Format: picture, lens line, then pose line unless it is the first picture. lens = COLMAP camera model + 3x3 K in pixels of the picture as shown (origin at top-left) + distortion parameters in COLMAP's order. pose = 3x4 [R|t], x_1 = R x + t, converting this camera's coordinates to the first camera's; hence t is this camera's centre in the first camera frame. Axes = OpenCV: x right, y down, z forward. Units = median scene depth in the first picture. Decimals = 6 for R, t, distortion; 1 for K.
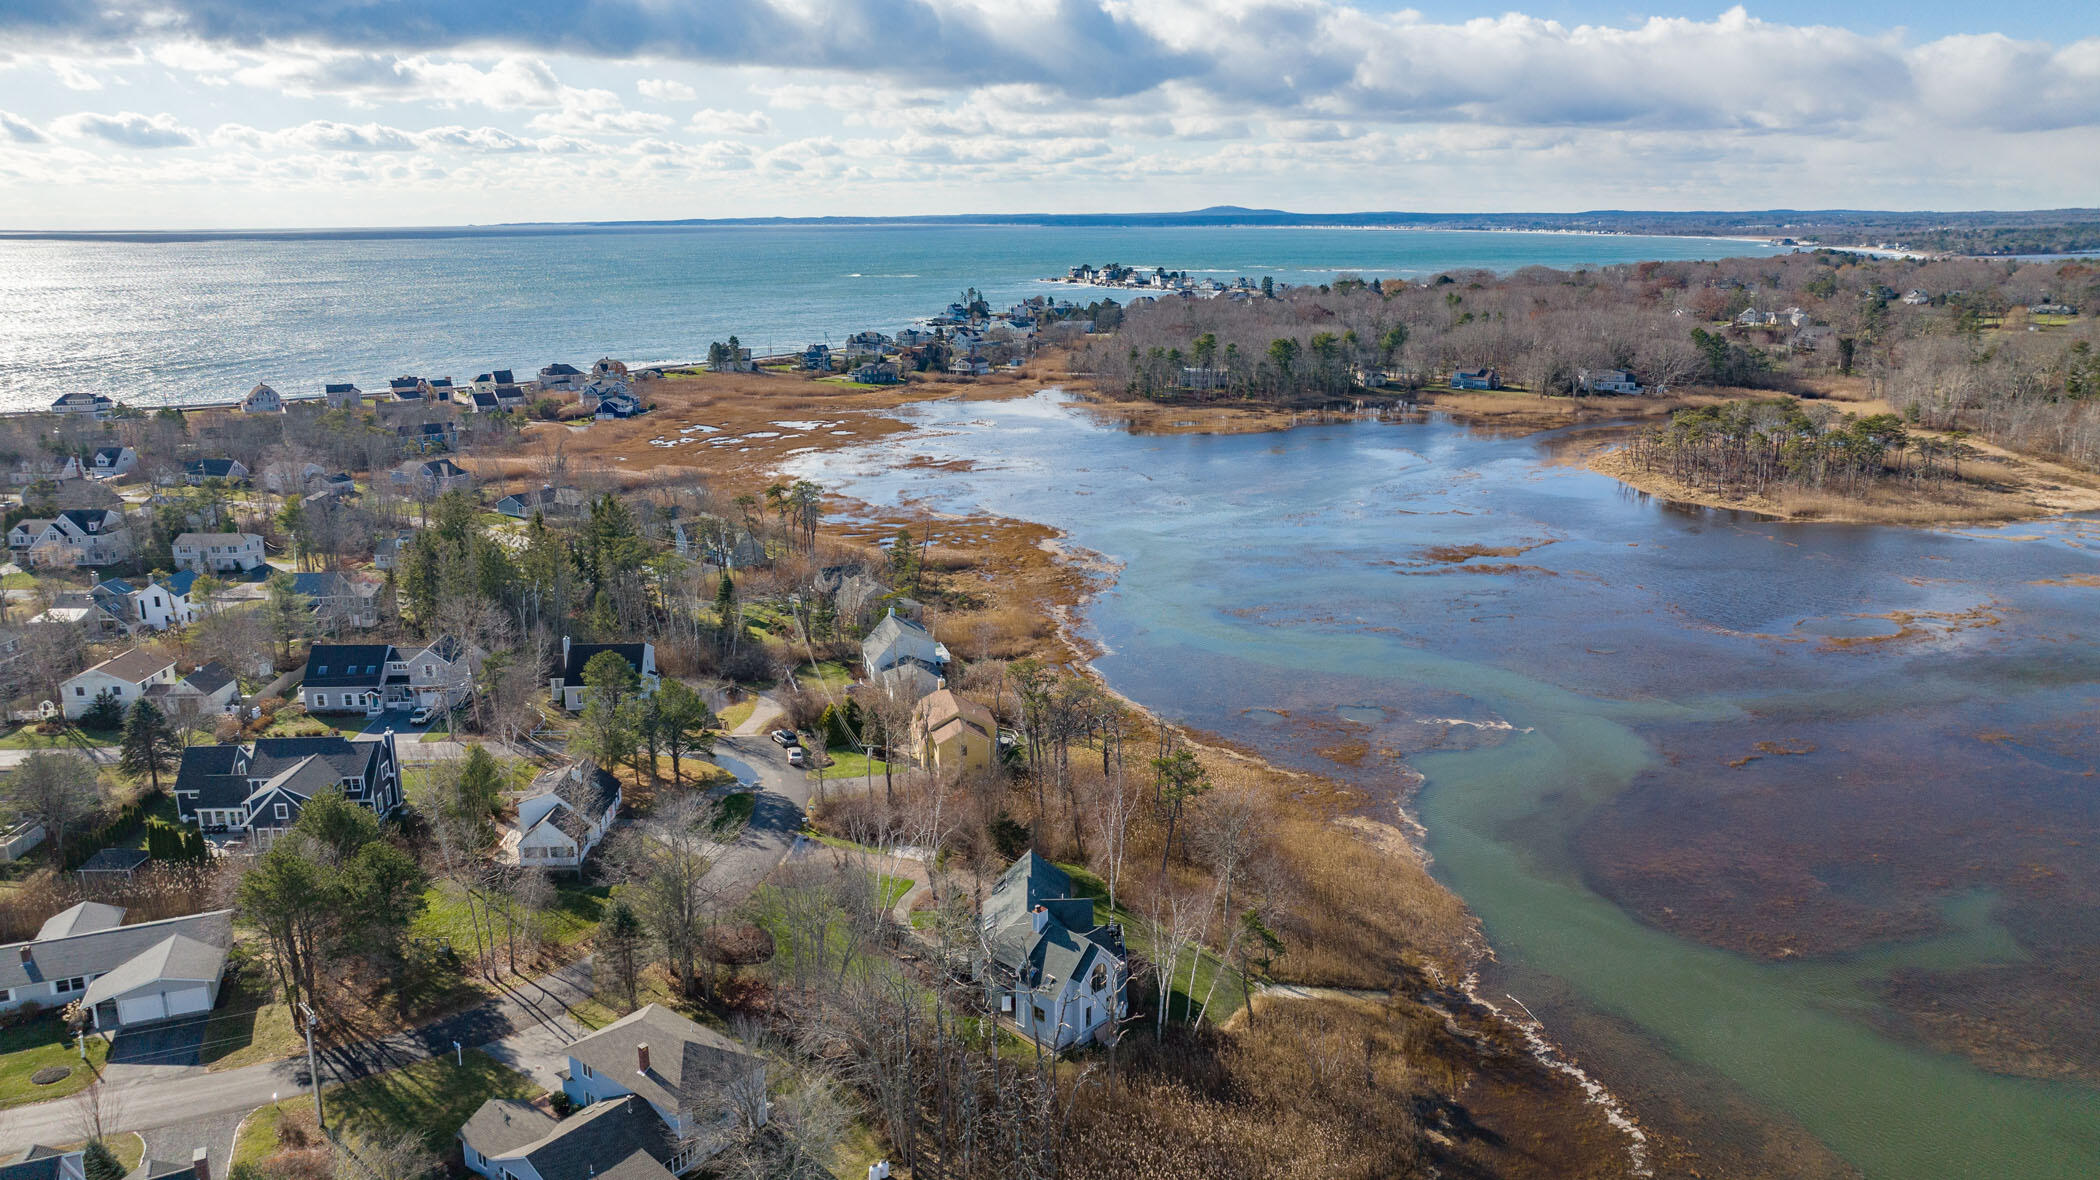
lens RADIAL K [[1464.4, 0, 1050.0], [0, 1464.4, 590.0], [0, 0, 1]] dist [-0.032098, 0.039958]
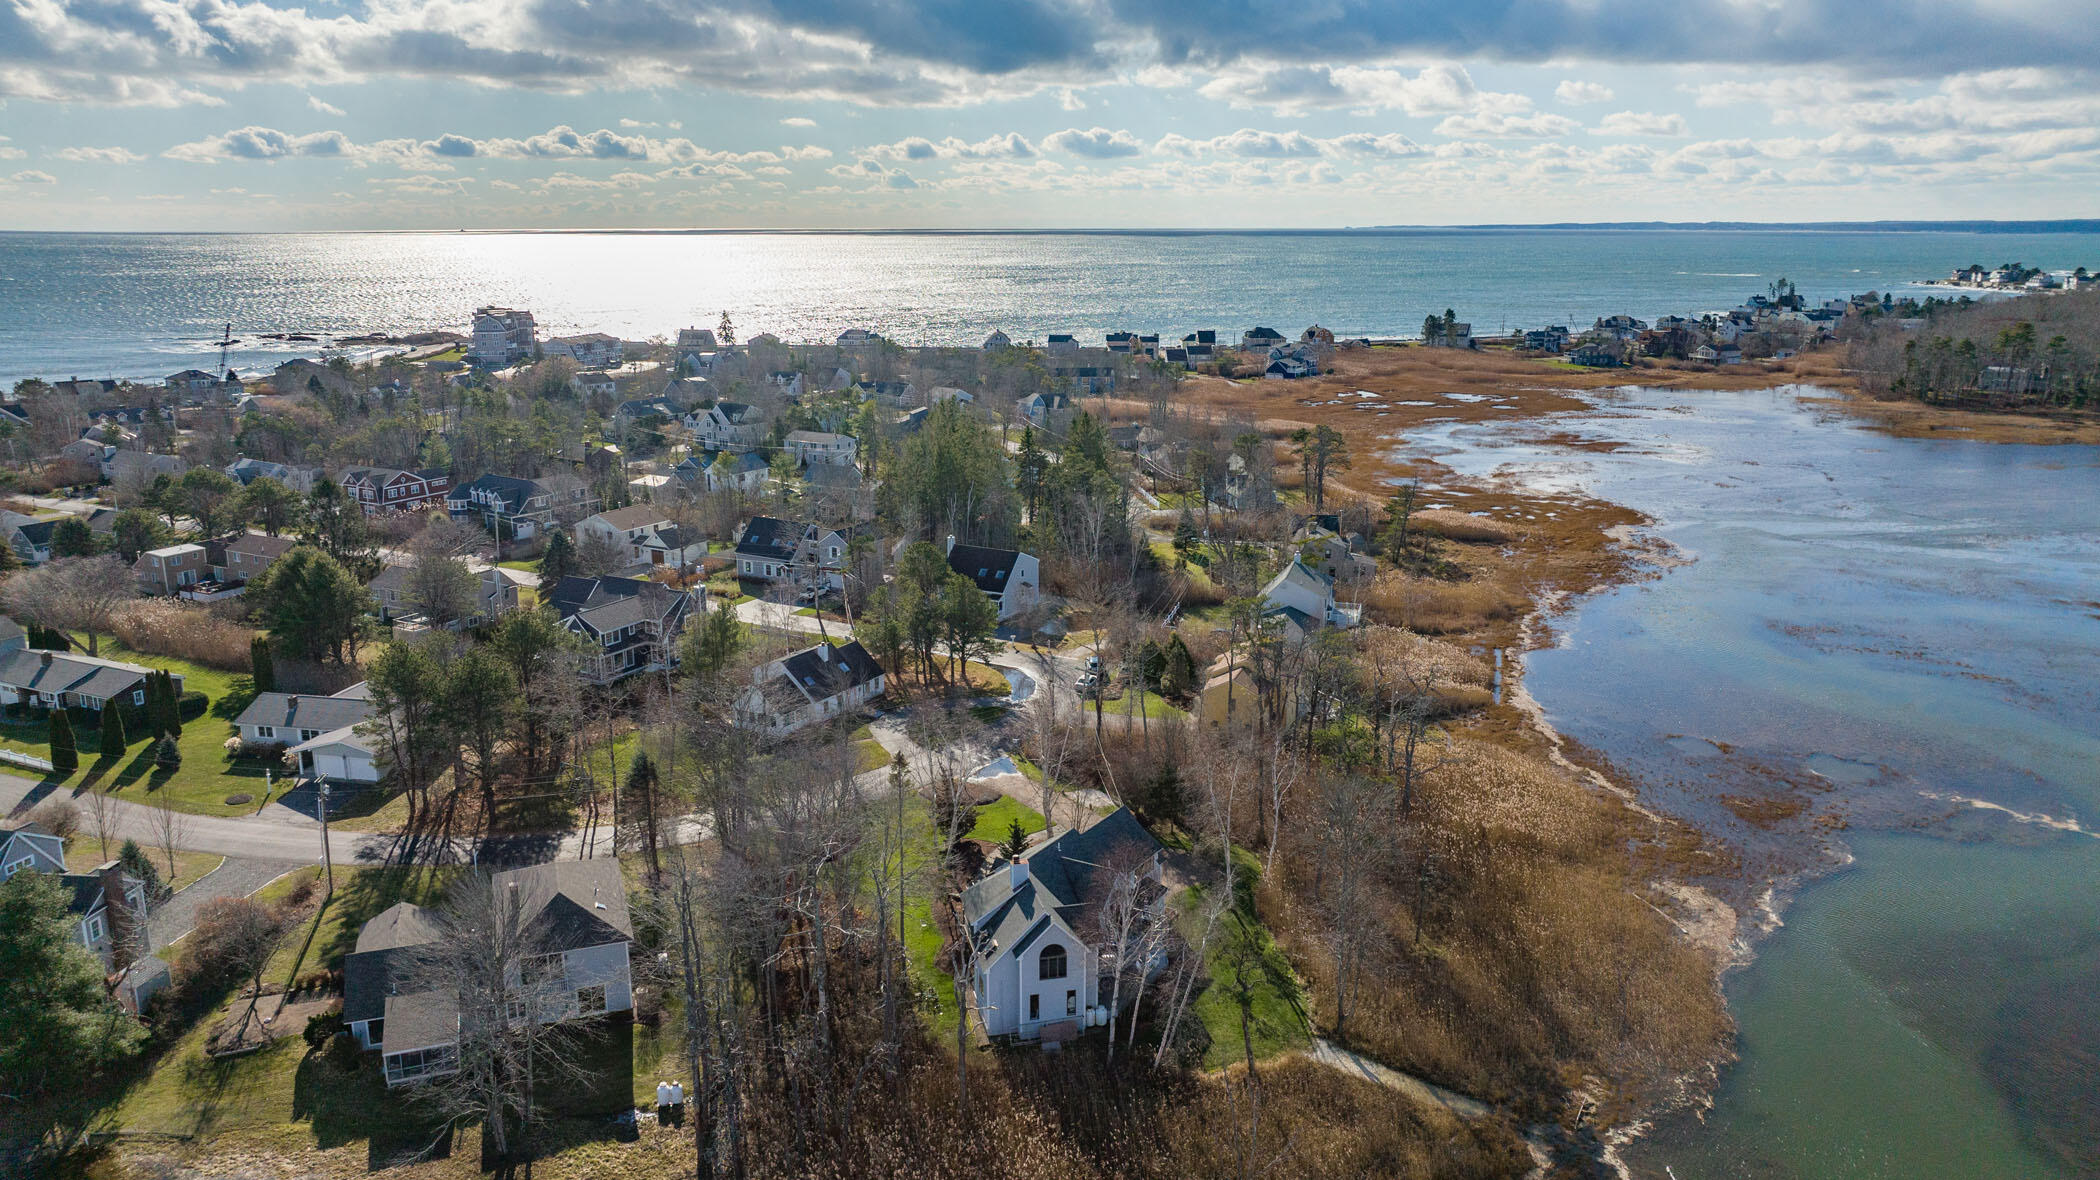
lens RADIAL K [[1464.4, 0, 1050.0], [0, 1464.4, 590.0], [0, 0, 1]] dist [-0.032098, 0.039958]
pose [[0.847000, 0.131751, -0.515008, 0.088007], [-0.132731, 0.990530, 0.035107, 0.009238], [0.514756, 0.038622, 0.856466, 0.070756]]
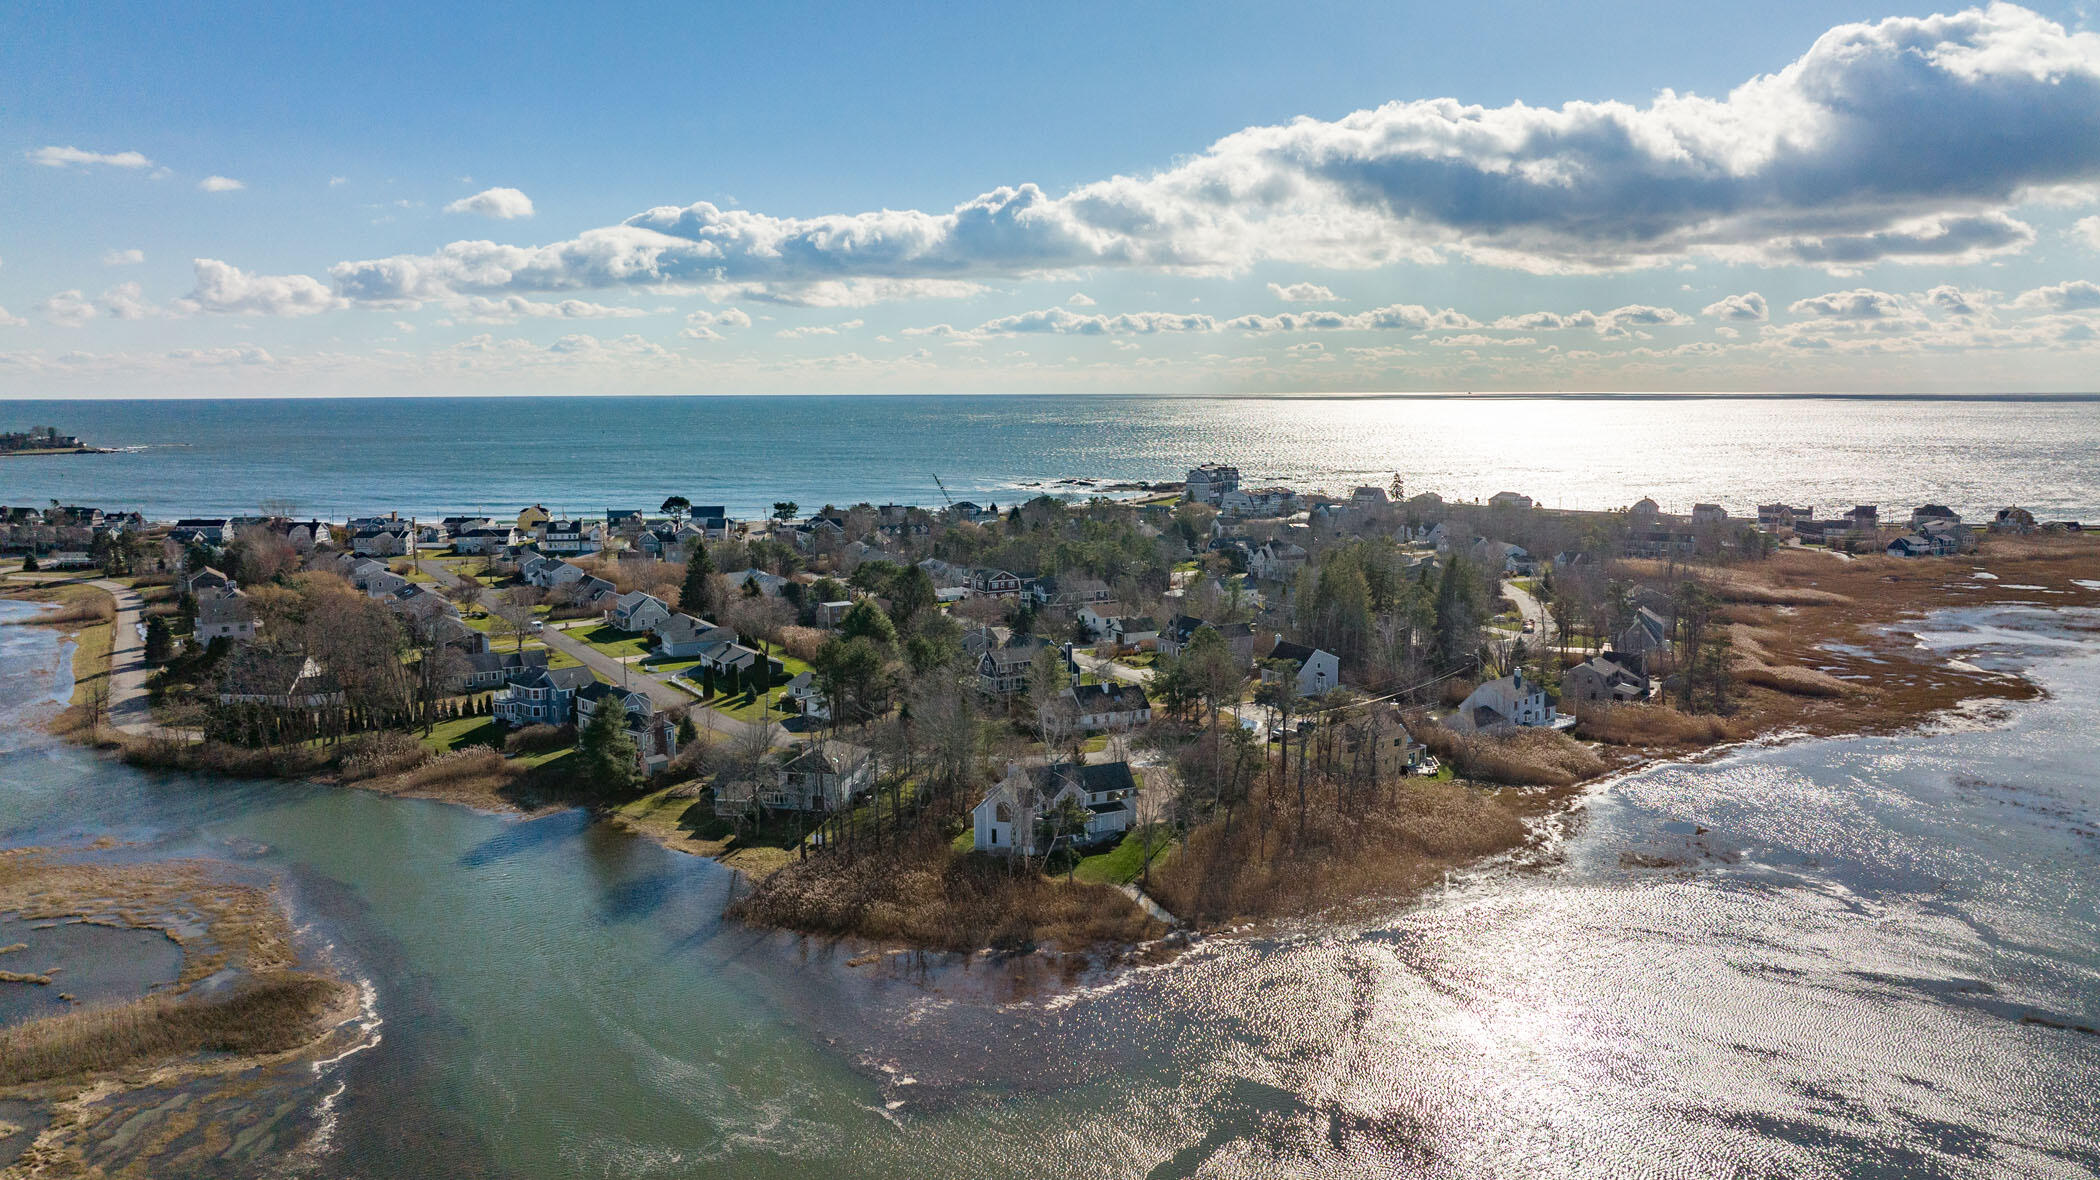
lens RADIAL K [[1464.4, 0, 1050.0], [0, 1464.4, 590.0], [0, 0, 1]] dist [-0.032098, 0.039958]
pose [[0.438833, 0.122830, -0.890134, 0.281142], [-0.219201, 0.975319, 0.026519, 0.001345], [0.871422, 0.183480, 0.454927, 0.075935]]
